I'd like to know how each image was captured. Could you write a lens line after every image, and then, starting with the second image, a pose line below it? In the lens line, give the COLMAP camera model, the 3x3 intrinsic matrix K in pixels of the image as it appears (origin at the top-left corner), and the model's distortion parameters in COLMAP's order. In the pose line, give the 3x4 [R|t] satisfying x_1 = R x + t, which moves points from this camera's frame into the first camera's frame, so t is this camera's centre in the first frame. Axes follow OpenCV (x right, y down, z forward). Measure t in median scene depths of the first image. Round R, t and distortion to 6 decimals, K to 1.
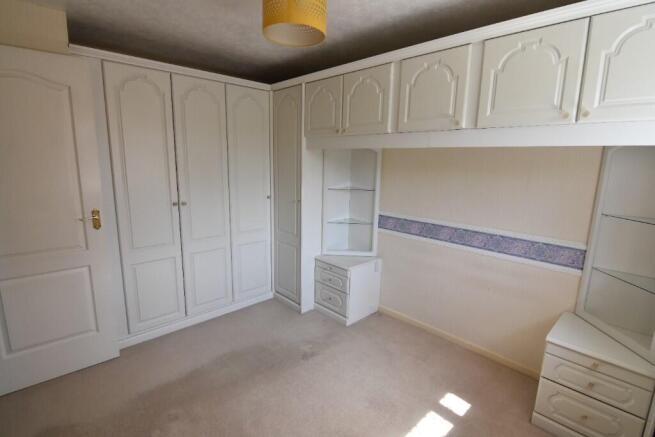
lens RADIAL K [[315.6, 0, 317.3], [0, 315.6, 220.2], [0, 0, 1]] dist [-0.016224, -0.002138]
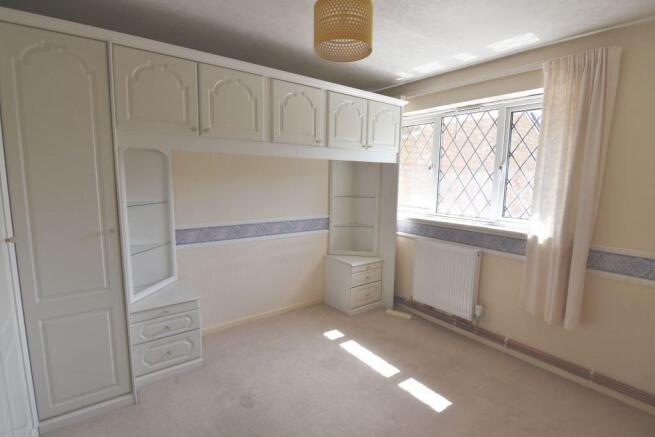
lens RADIAL K [[315.6, 0, 317.8], [0, 315.6, 218.4], [0, 0, 1]] dist [-0.016224, -0.002138]
pose [[0.112806, -0.144422, 0.983065, -0.713814], [0.177291, 0.976429, 0.123103, -0.102153], [-0.977672, 0.160402, 0.135752, 0.609294]]
